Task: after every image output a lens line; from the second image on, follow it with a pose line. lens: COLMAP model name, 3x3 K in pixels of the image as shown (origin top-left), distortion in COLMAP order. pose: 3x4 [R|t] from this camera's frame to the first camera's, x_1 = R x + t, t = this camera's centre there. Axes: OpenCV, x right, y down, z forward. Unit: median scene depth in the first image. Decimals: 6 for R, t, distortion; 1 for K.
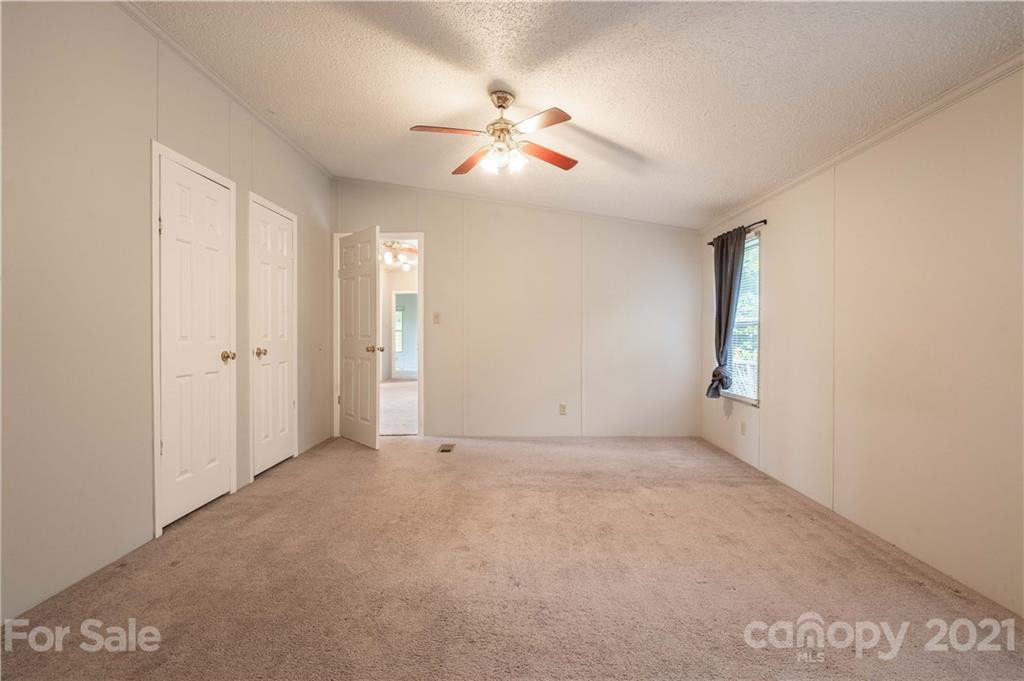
lens RADIAL K [[463.3, 0, 515.3], [0, 463.3, 335.8], [0, 0, 1]] dist [-0.009347, 0.001294]
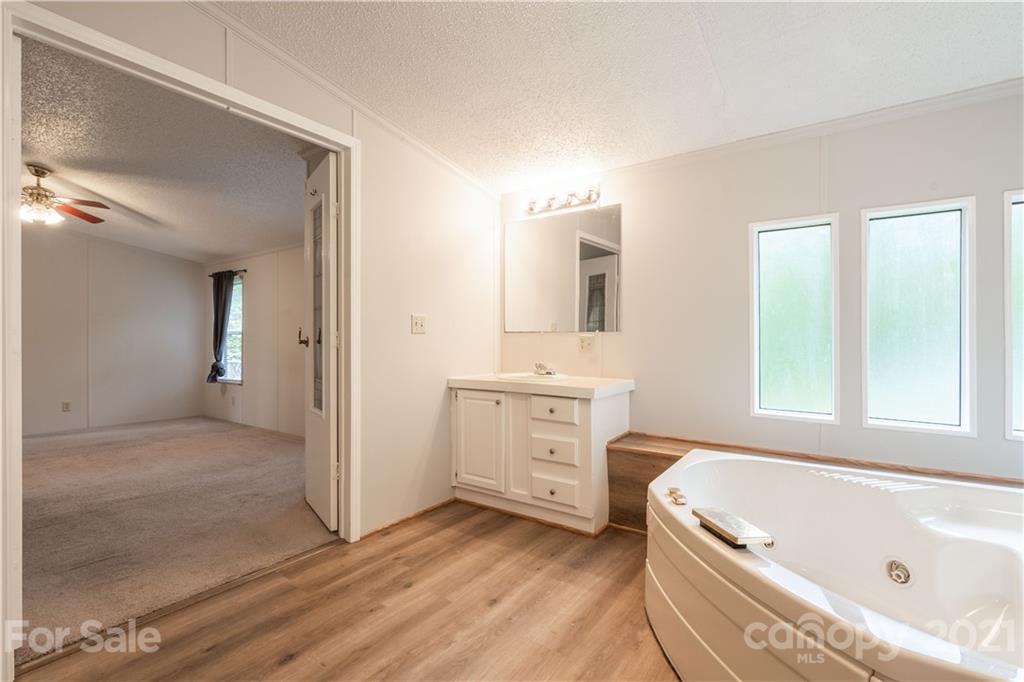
lens RADIAL K [[463.3, 0, 517.3], [0, 463.3, 337.6], [0, 0, 1]] dist [-0.009347, 0.001294]
pose [[0.569978, 0.001455, 0.821659, -0.239628], [0.008196, 0.999939, -0.007456, 0.009649], [-0.821619, 0.010984, 0.569931, -0.679700]]
